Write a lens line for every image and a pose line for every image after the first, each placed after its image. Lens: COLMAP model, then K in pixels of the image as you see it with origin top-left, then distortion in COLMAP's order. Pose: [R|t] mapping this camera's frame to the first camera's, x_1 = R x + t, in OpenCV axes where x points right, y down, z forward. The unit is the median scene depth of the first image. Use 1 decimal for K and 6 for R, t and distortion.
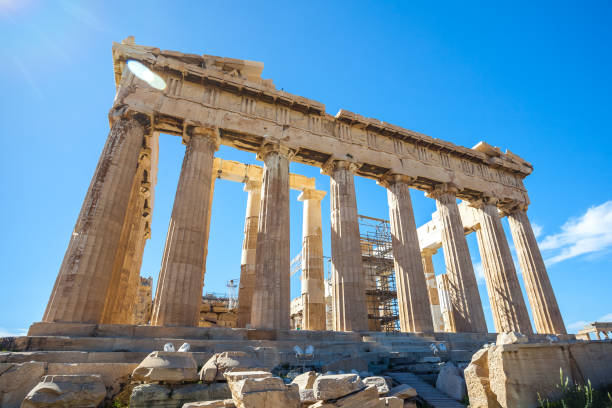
lens RADIAL K [[348.0, 0, 332.4], [0, 348.0, 207.7], [0, 0, 1]] dist [-0.063866, 0.025204]
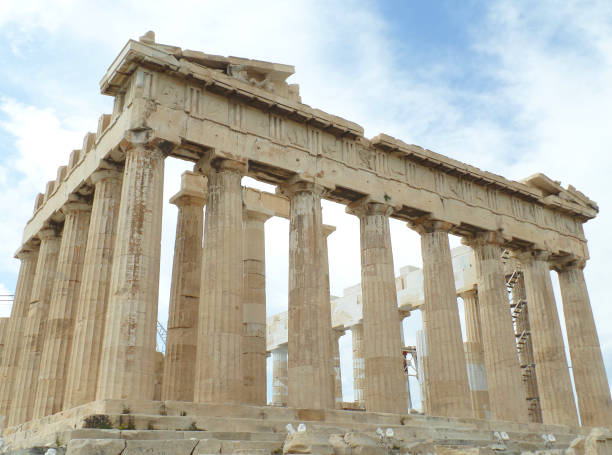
lens RADIAL K [[656.4, 0, 309.1], [0, 656.4, 238.2], [0, 0, 1]] dist [0.076254, 0.000000]
pose [[0.983306, 0.077125, 0.164806, -0.413864], [-0.092409, 0.991898, 0.087173, -0.190607], [-0.156748, -0.100948, 0.982466, -0.518112]]
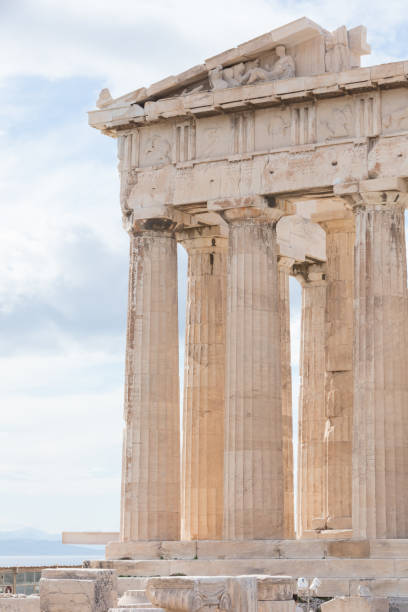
lens RADIAL K [[1681.9, 0, 204.9], [0, 1681.9, 301.9], [0, 0, 1]] dist [-0.025250, 0.000000]
pose [[0.575519, -0.092219, -0.812572, 1.755812], [0.346190, 0.927673, 0.139914, -0.467528], [0.740898, -0.361828, 0.565818, -0.649672]]
